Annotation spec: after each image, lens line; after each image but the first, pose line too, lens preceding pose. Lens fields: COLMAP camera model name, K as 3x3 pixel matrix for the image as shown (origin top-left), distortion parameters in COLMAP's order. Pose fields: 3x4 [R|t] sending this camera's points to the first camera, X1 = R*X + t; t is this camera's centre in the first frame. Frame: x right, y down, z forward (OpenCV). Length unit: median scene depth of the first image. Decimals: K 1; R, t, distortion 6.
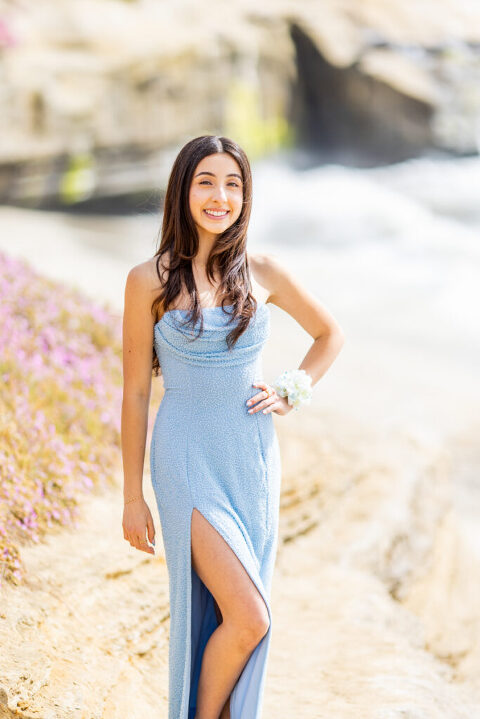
lens RADIAL K [[2893.8, 0, 240.8], [0, 2893.8, 360.6], [0, 0, 1]] dist [-0.355003, 0.000000]
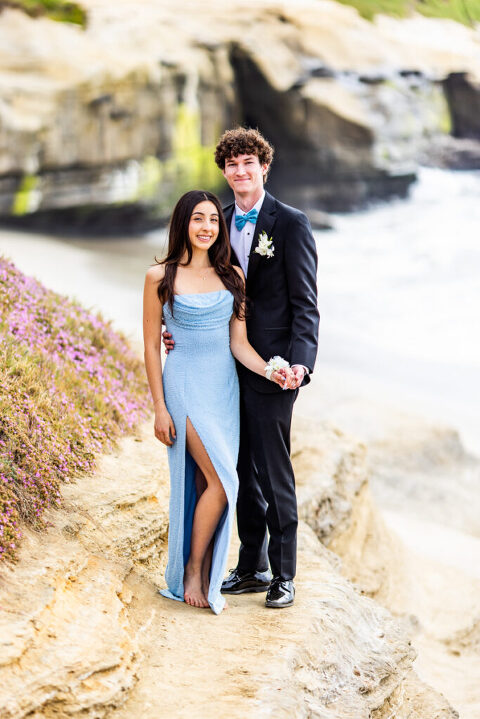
lens RADIAL K [[2893.8, 0, 239.5], [0, 2893.8, 358.8], [0, 0, 1]] dist [-0.355003, 0.000000]
pose [[0.999497, 0.021981, 0.022880, -0.017951], [-0.021844, 0.999742, -0.006225, 0.008478], [-0.023011, 0.005722, 0.999719, -0.364724]]
